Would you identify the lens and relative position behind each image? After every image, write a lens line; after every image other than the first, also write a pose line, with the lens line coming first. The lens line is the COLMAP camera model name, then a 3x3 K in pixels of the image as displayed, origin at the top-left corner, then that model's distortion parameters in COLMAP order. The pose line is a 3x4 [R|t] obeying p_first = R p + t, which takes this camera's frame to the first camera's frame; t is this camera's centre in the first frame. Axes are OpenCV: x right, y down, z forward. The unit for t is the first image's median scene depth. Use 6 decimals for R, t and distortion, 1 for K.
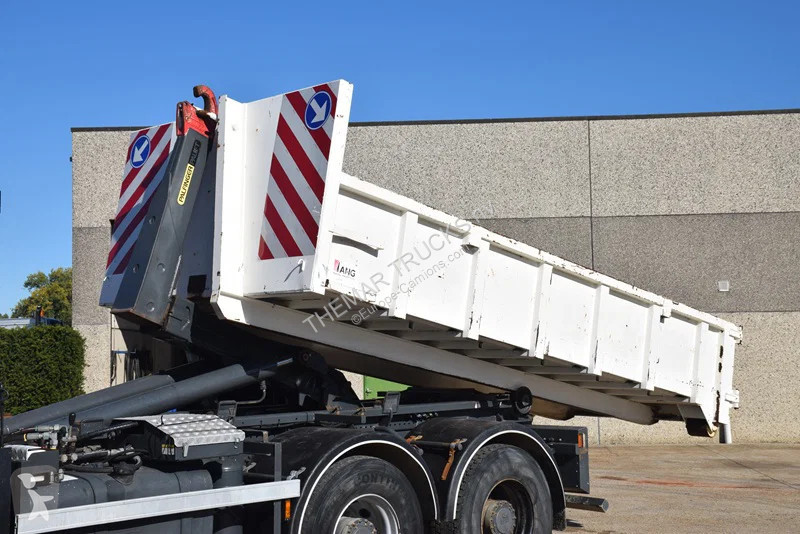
lens RADIAL K [[1154.6, 0, 400.0], [0, 1154.6, 267.3], [0, 0, 1]] dist [0.152635, 0.049593]
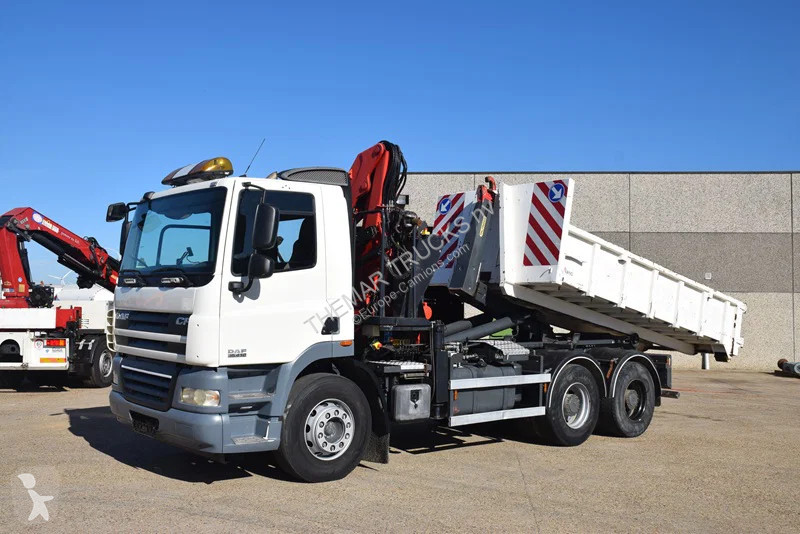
lens RADIAL K [[780.1, 0, 400.4], [0, 780.1, 266.8], [0, 0, 1]] dist [-0.040193, 0.016215]
pose [[0.997326, 0.027206, -0.067822, -0.238882], [-0.025792, 0.999433, 0.021636, -0.028140], [0.068372, -0.019829, 0.997463, -0.362296]]
